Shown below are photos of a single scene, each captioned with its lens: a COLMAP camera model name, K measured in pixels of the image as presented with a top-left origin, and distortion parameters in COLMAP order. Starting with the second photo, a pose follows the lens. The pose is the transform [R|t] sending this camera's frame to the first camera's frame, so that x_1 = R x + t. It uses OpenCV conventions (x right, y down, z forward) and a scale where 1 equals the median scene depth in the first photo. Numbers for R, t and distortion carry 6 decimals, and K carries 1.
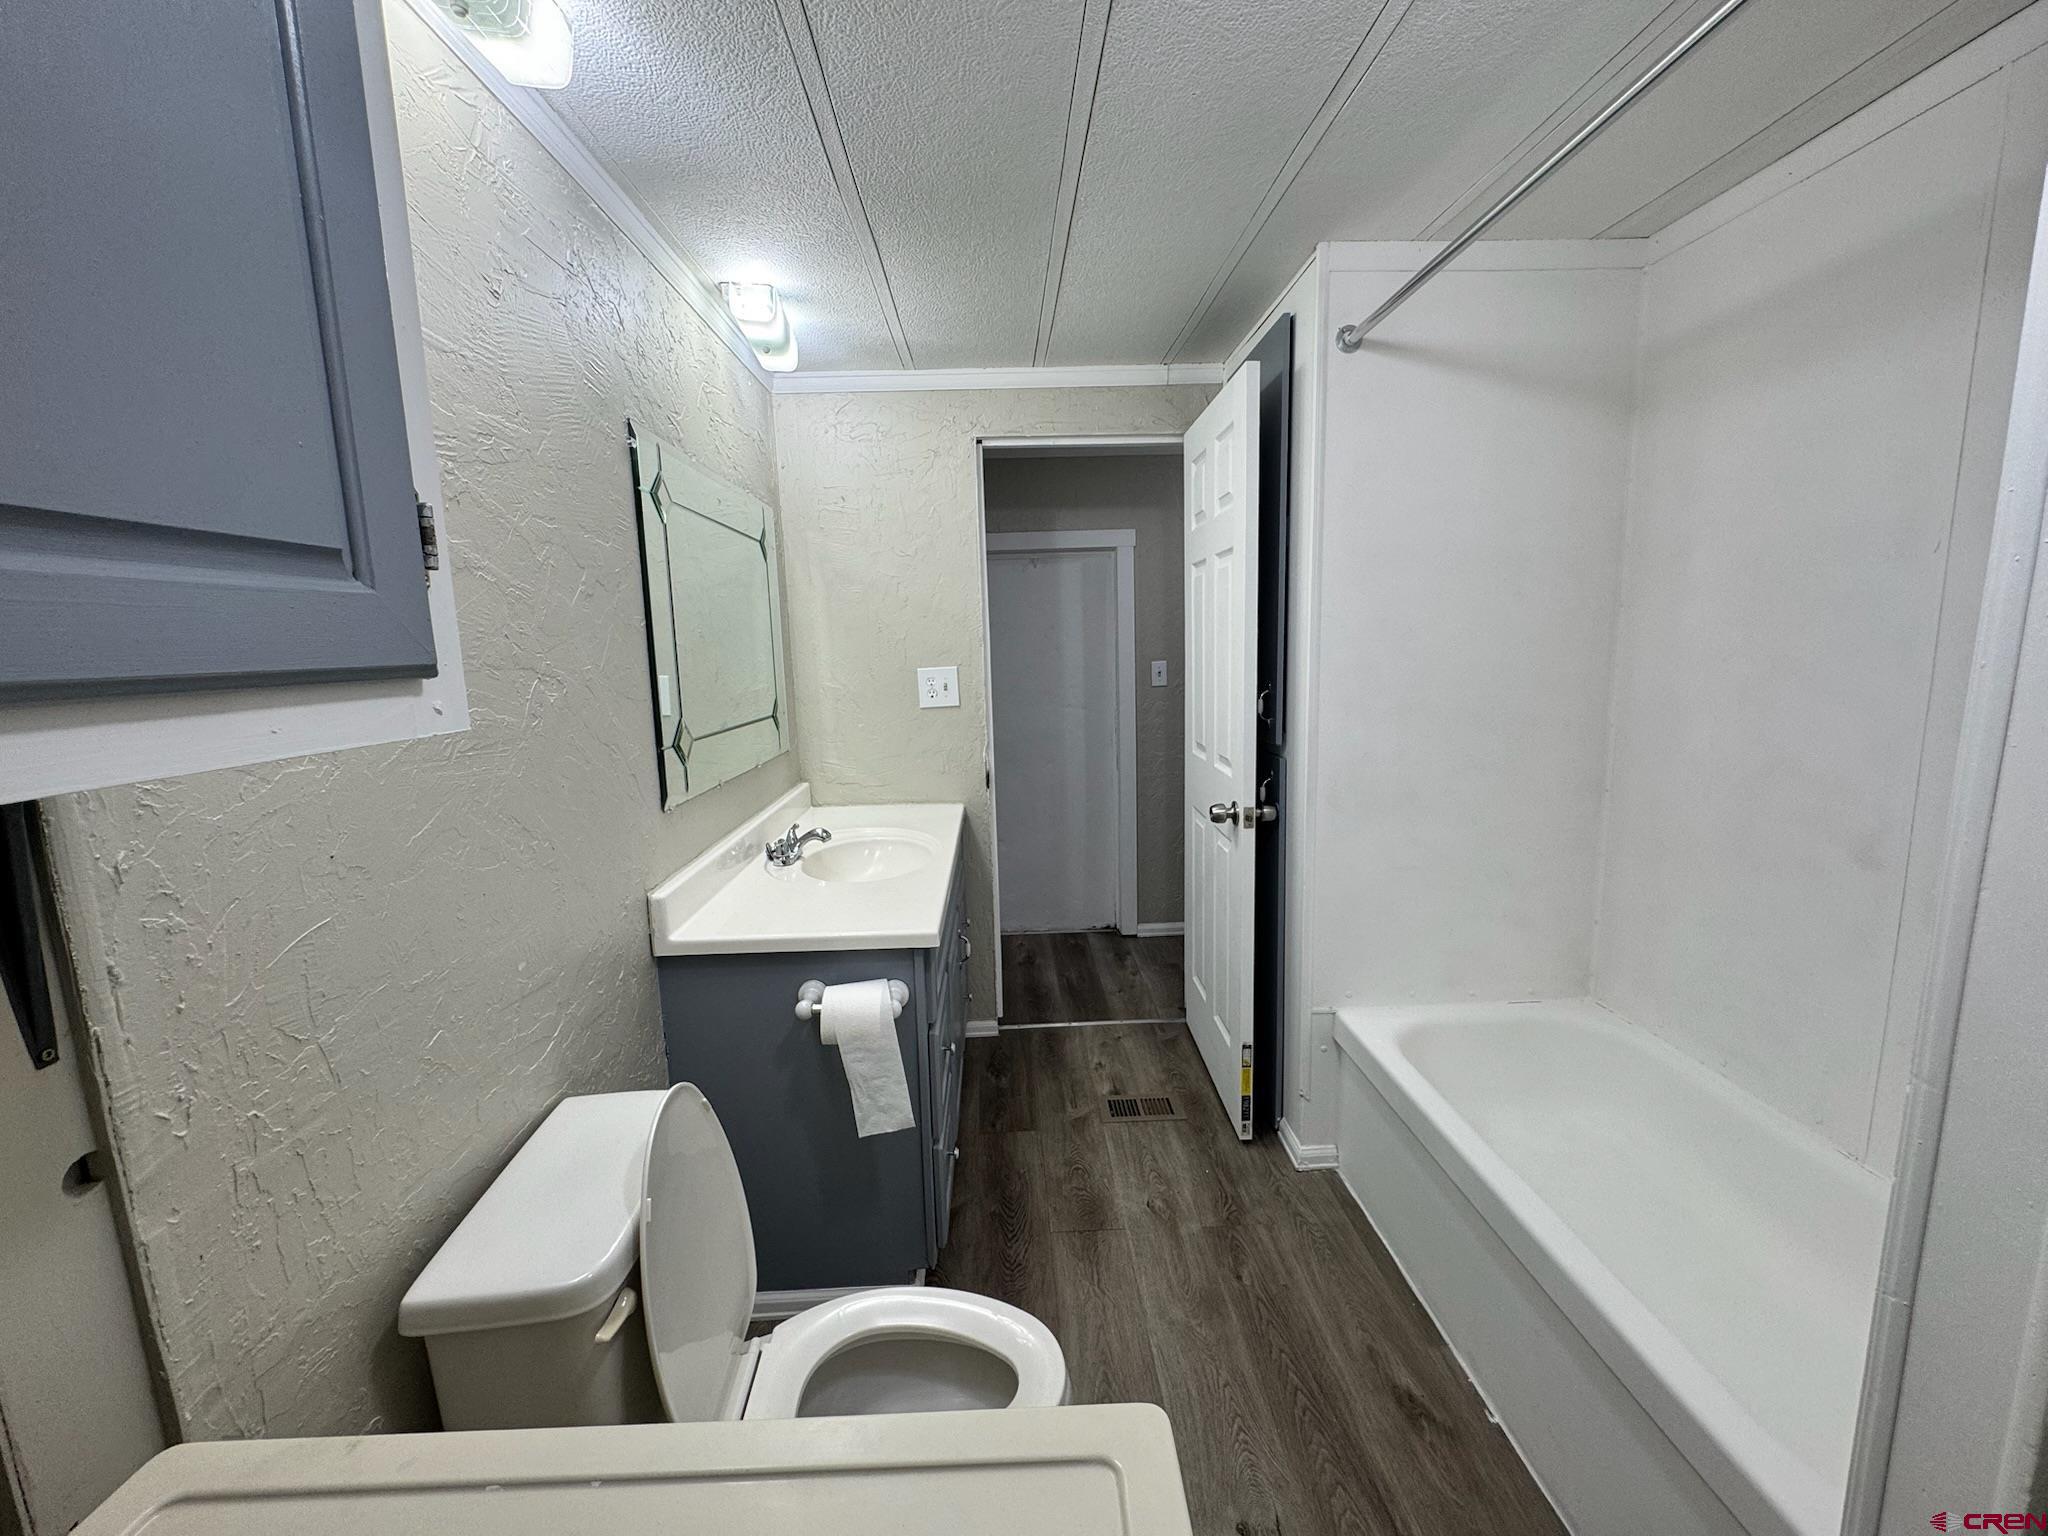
lens RADIAL K [[817.4, 0, 1023.1], [0, 817.4, 760.2], [0, 0, 1]] dist [-0.002224, 0.000190]
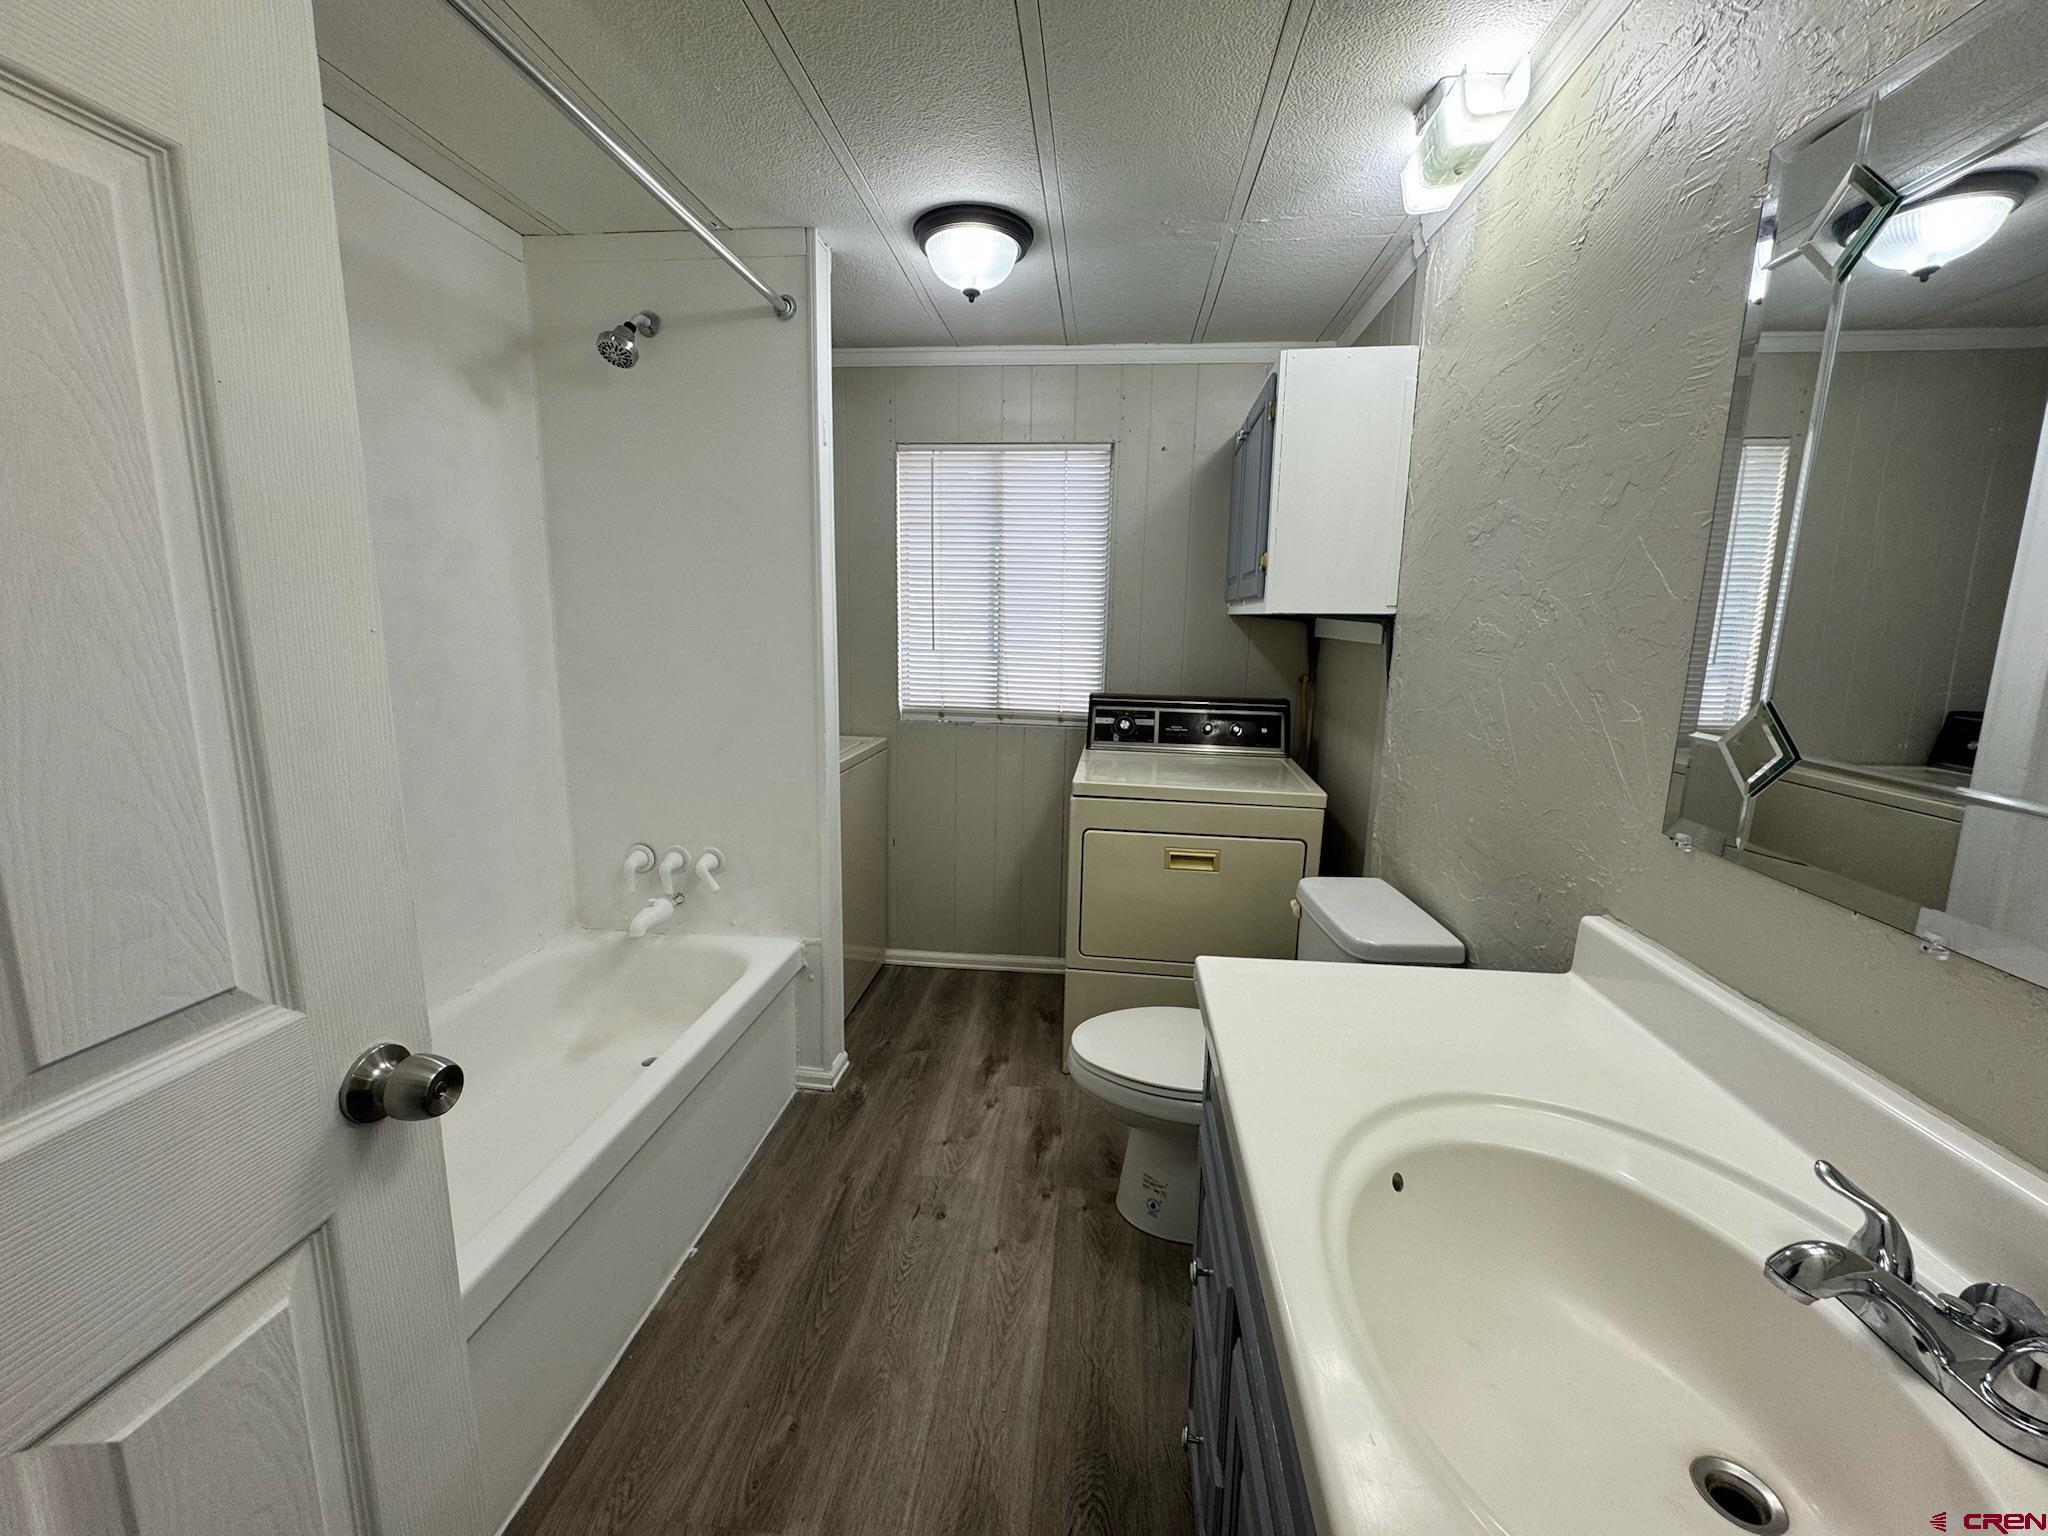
lens RADIAL K [[819.2, 0, 1023.6], [0, 819.2, 760.5], [0, 0, 1]] dist [-0.003213, -0.000305]
pose [[-0.990715, -0.010462, 0.135550, -0.045088], [0.032496, 0.949913, 0.310819, -0.192445], [-0.132012, 0.312338, -0.940754, 1.596267]]
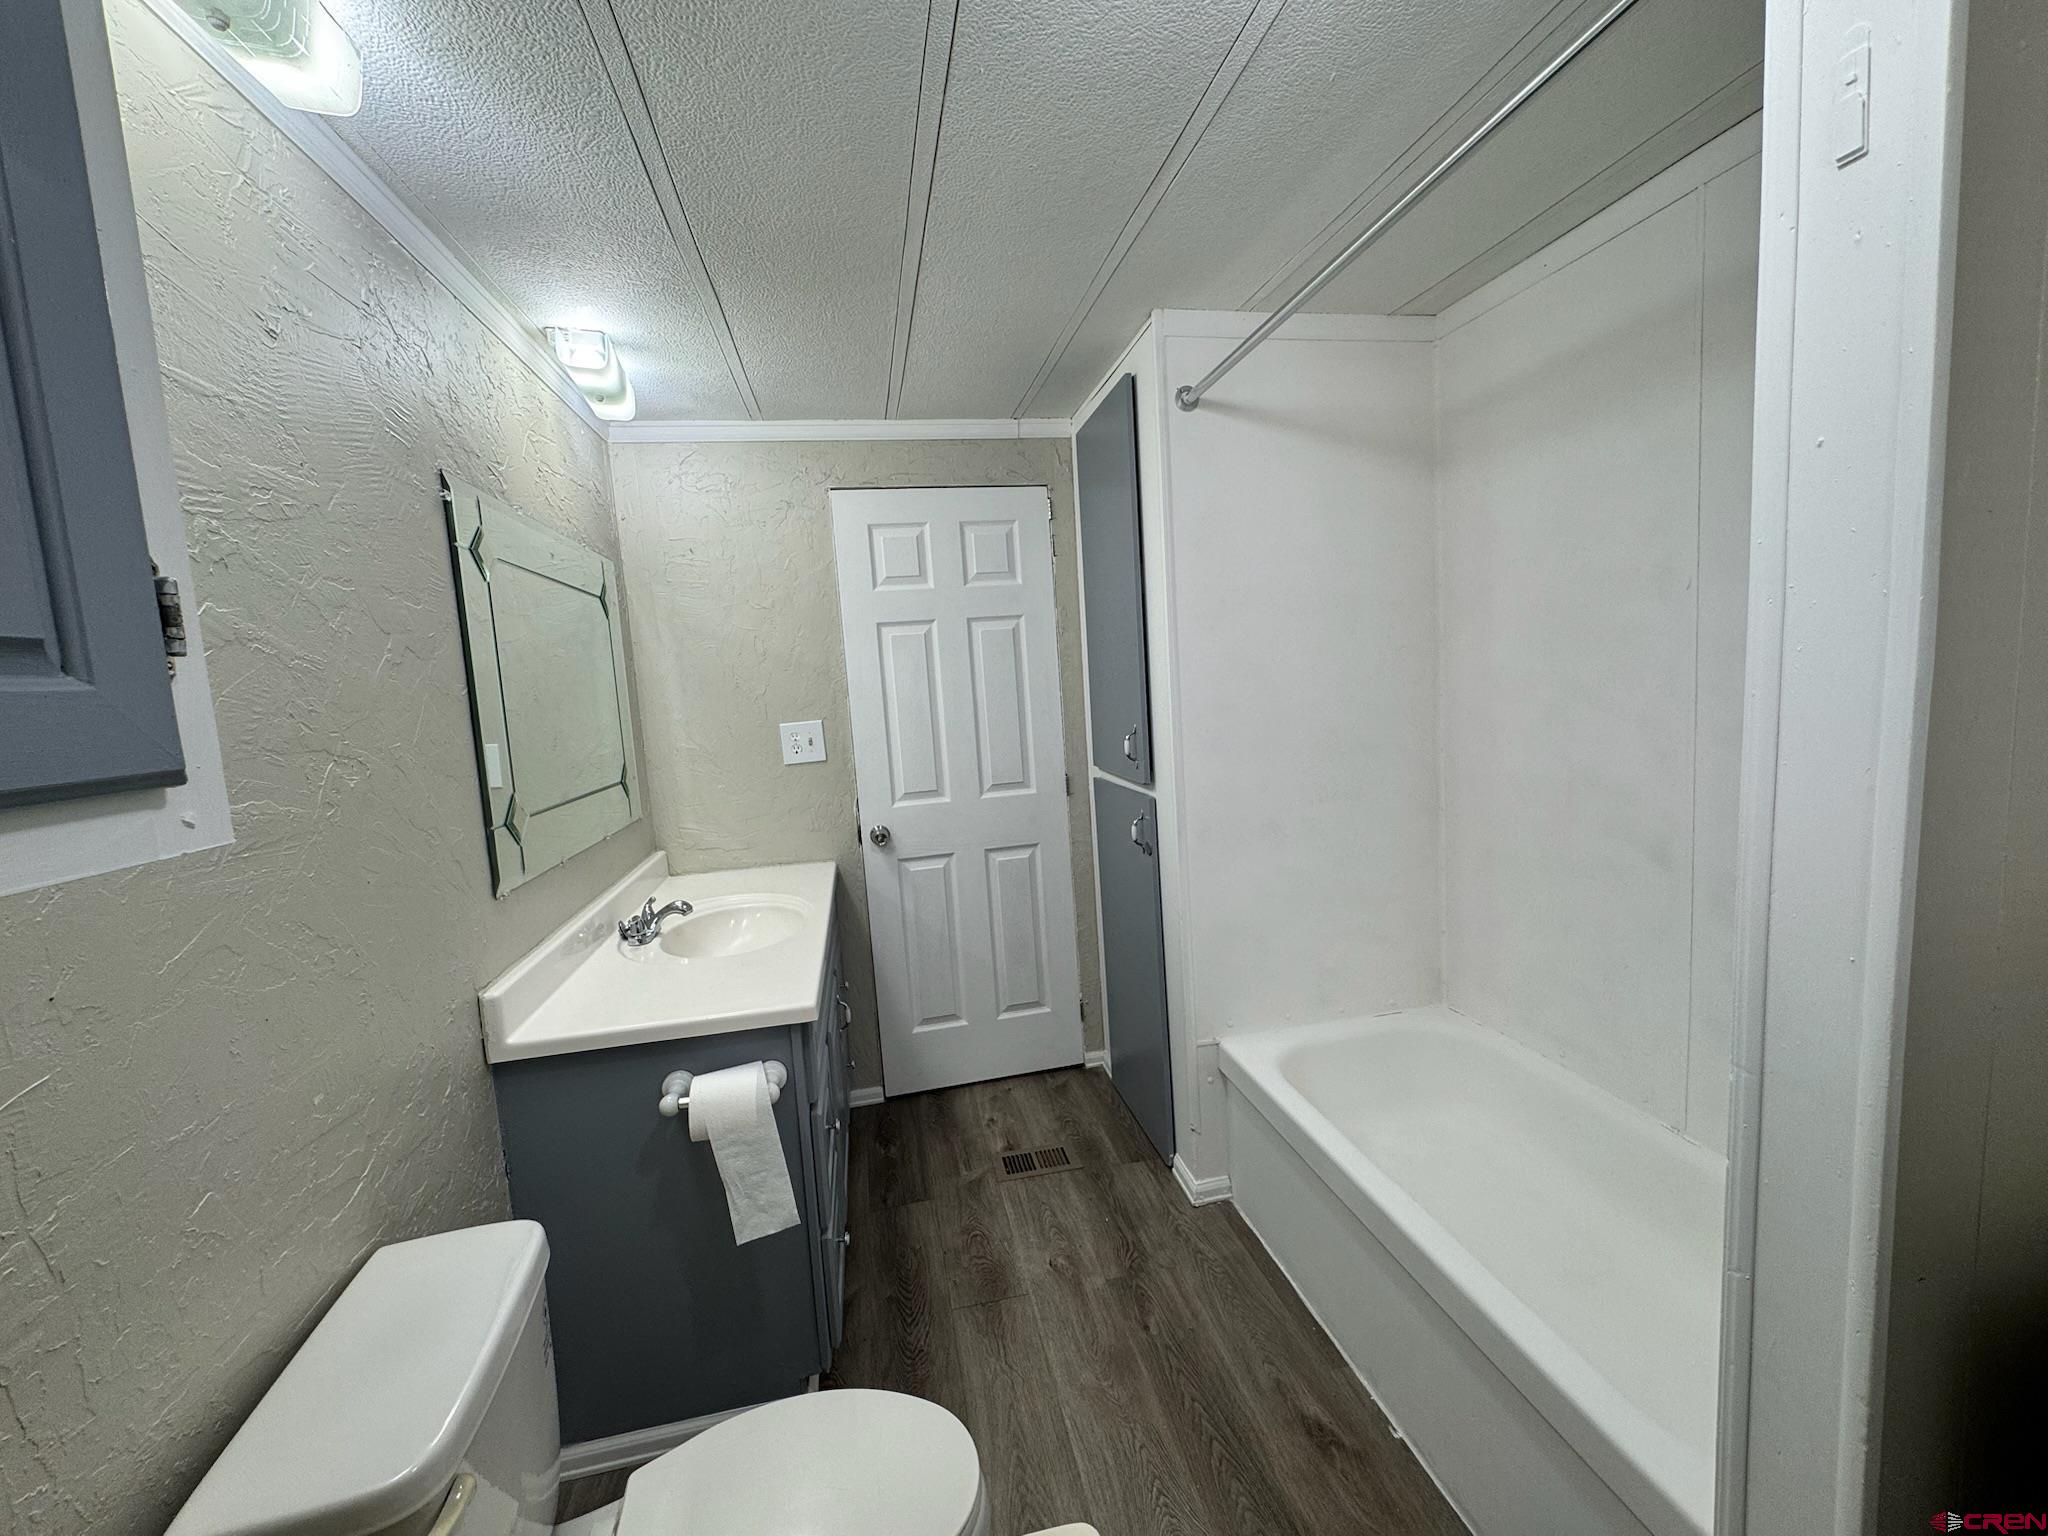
lens RADIAL K [[817.4, 0, 1023.1], [0, 817.4, 760.2], [0, 0, 1]] dist [-0.002224, 0.000190]
pose [[0.985881, -0.051525, 0.159324, -0.003565], [0.059808, 0.997073, -0.047631, -0.011308], [-0.156403, 0.056487, 0.986077, 0.015817]]
